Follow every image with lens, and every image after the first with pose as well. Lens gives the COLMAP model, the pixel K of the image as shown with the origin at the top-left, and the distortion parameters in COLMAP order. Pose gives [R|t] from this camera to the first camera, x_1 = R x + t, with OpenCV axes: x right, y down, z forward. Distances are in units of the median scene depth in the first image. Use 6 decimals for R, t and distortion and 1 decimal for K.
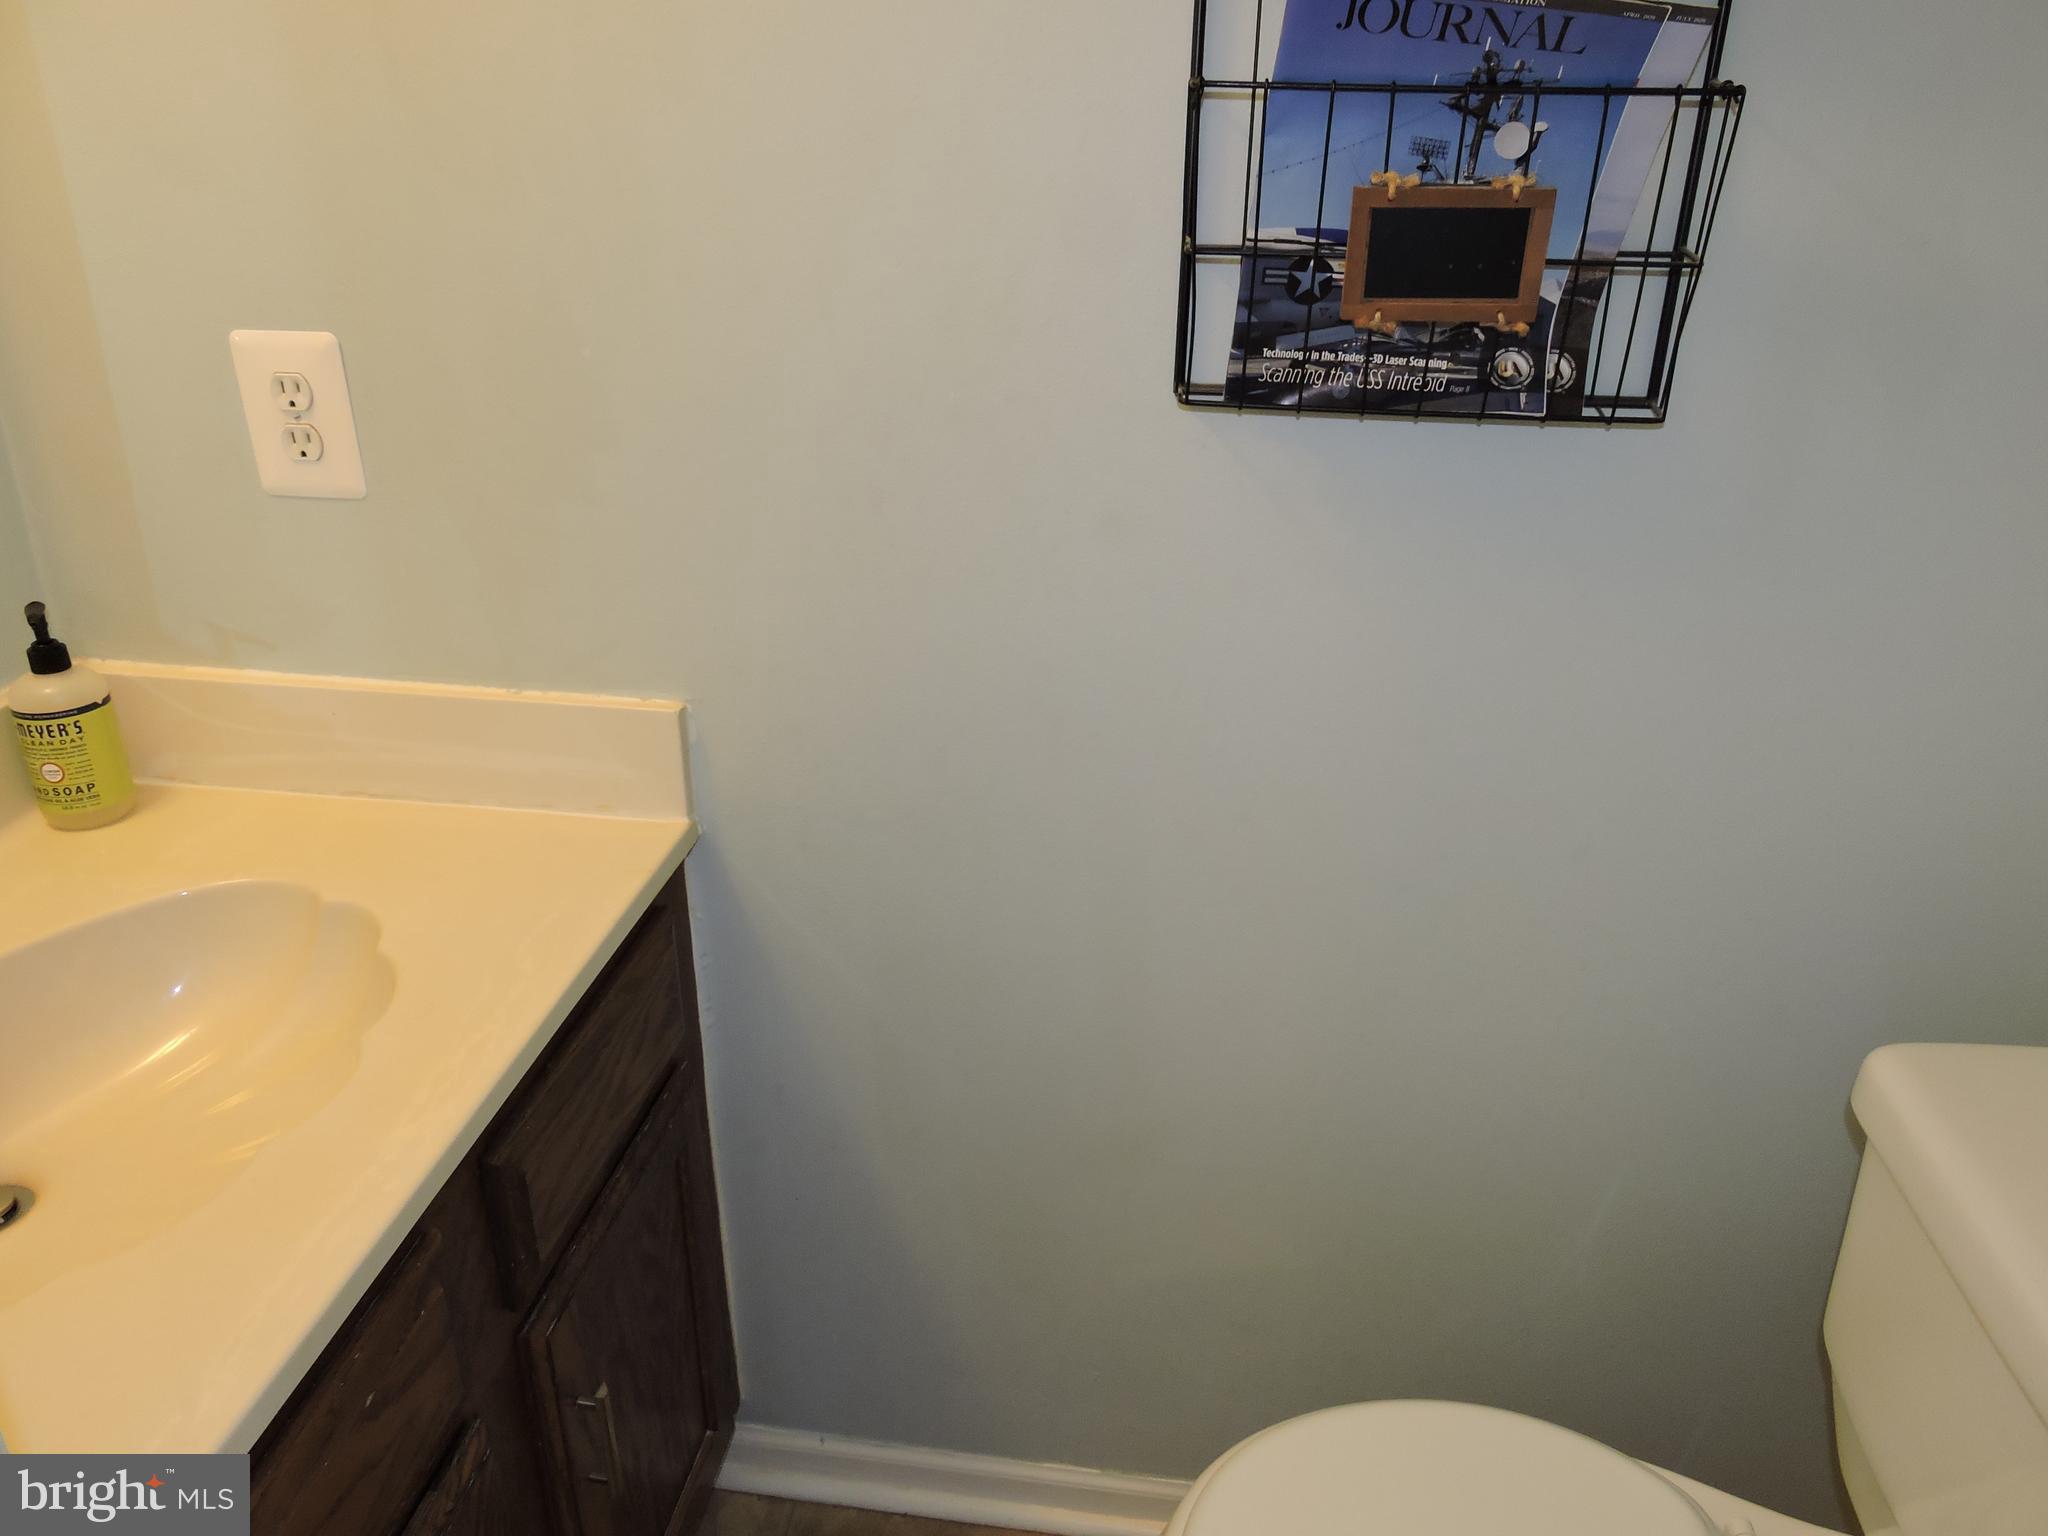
lens RADIAL K [[1502.3, 0, 1024.0], [0, 1502.3, 768.0], [0, 0, 1]] dist [0.010011, 0.000627]
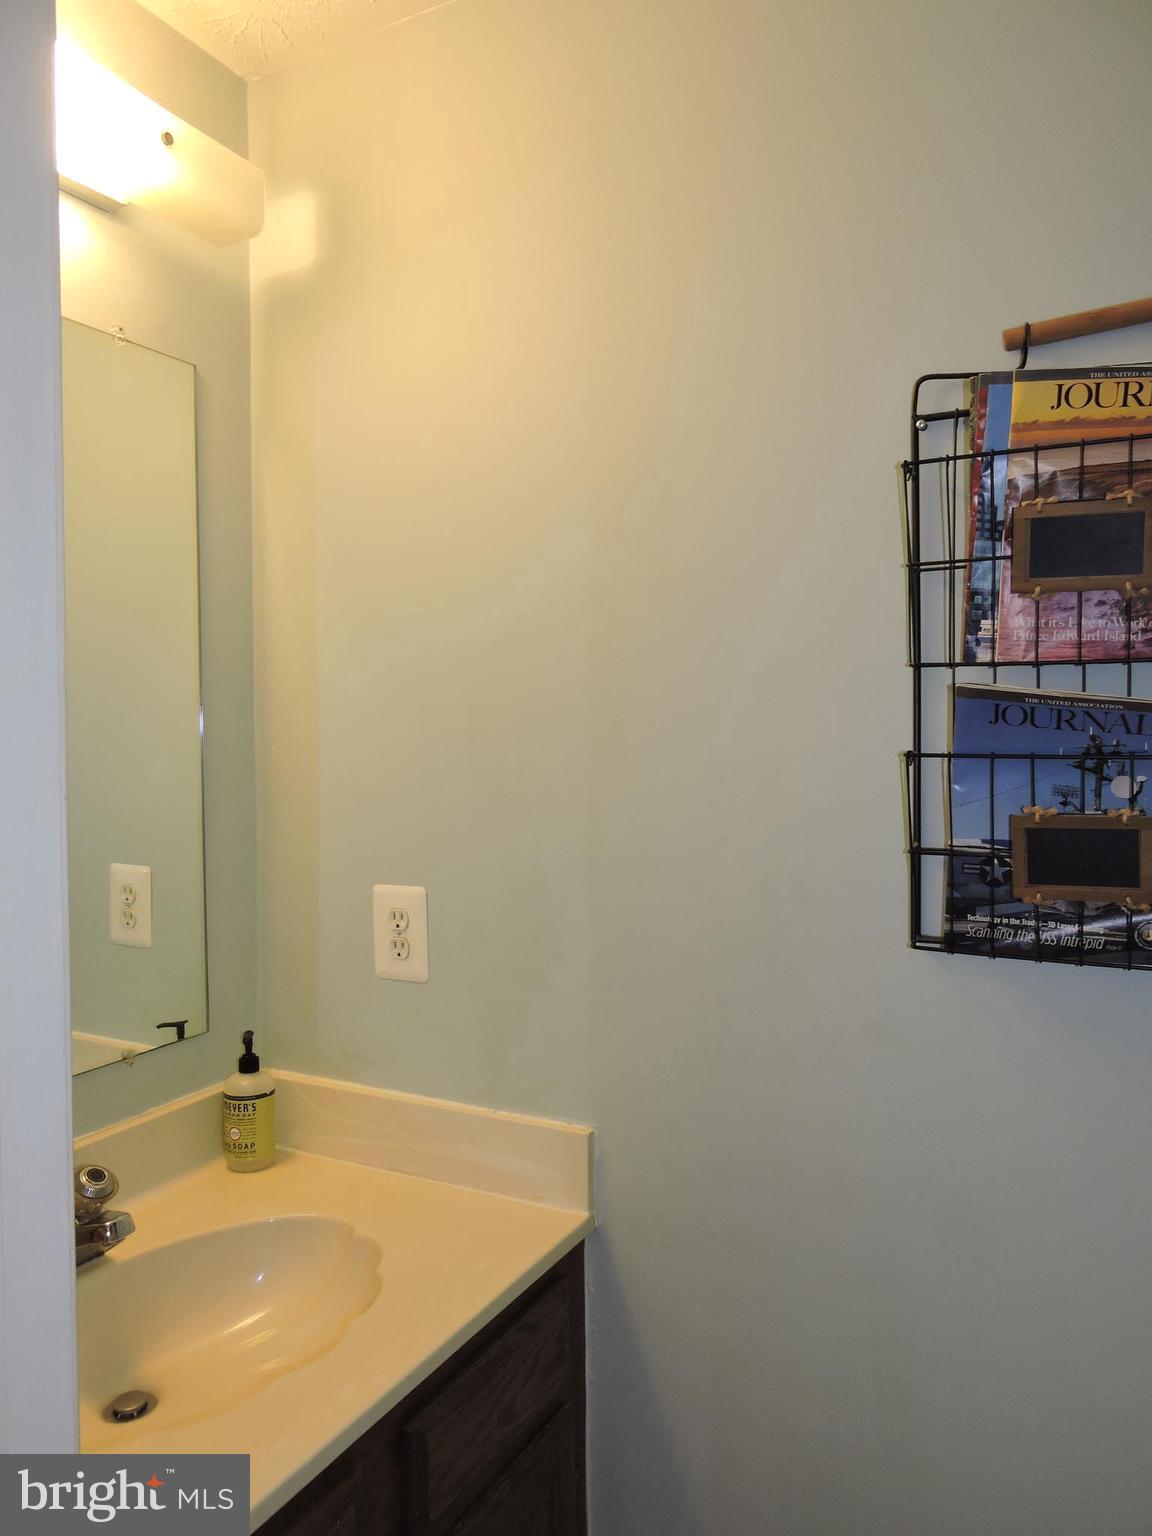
lens RADIAL K [[1126.8, 0, 576.0], [0, 1126.8, 768.0], [0, 0, 1]] dist [0.010011, 0.000627]
pose [[0.937744, -0.008260, -0.347229, 0.184743], [-0.126426, 0.923019, -0.363391, 0.042866], [0.323500, 0.384666, 0.864511, -0.150060]]
